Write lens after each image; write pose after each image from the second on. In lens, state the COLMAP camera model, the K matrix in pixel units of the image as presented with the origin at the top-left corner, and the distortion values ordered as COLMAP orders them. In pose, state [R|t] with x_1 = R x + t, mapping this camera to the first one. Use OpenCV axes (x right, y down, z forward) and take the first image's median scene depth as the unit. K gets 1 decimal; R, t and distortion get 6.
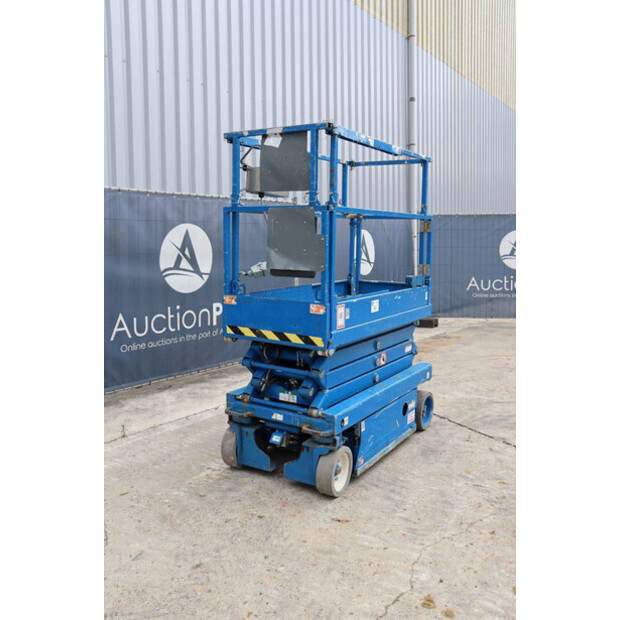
lens RADIAL K [[567.3, 0, 310.0], [0, 567.3, 310.0], [0, 0, 1]] dist [-0.095724, 0.010668]
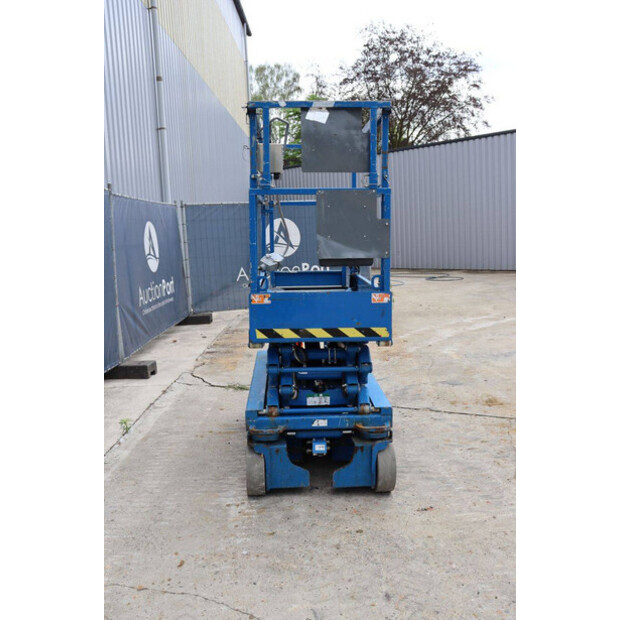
lens RADIAL K [[599.0, 0, 310.0], [0, 599.0, 310.0], [0, 0, 1]] dist [-0.119846, 0.171191]
pose [[0.821832, -0.101607, 0.560596, -0.576017], [0.099578, 0.994440, 0.034260, -0.024249], [-0.560960, 0.027667, 0.827381, 0.213892]]
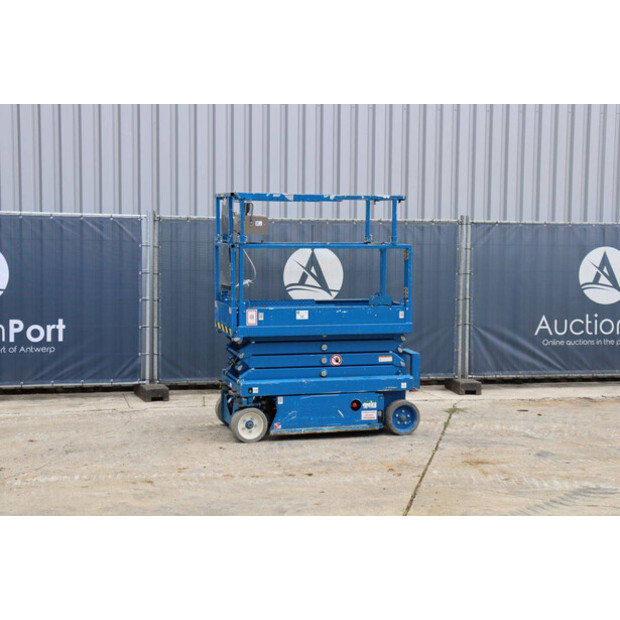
lens RADIAL K [[996.4, 0, 310.0], [0, 996.4, 310.0], [0, 0, 1]] dist [0.149008, 0.034421]
pose [[0.748495, 0.050840, -0.661189, 1.765529], [-0.088214, 0.995829, -0.023291, 0.036936], [0.657247, 0.075759, 0.749858, -0.803254]]
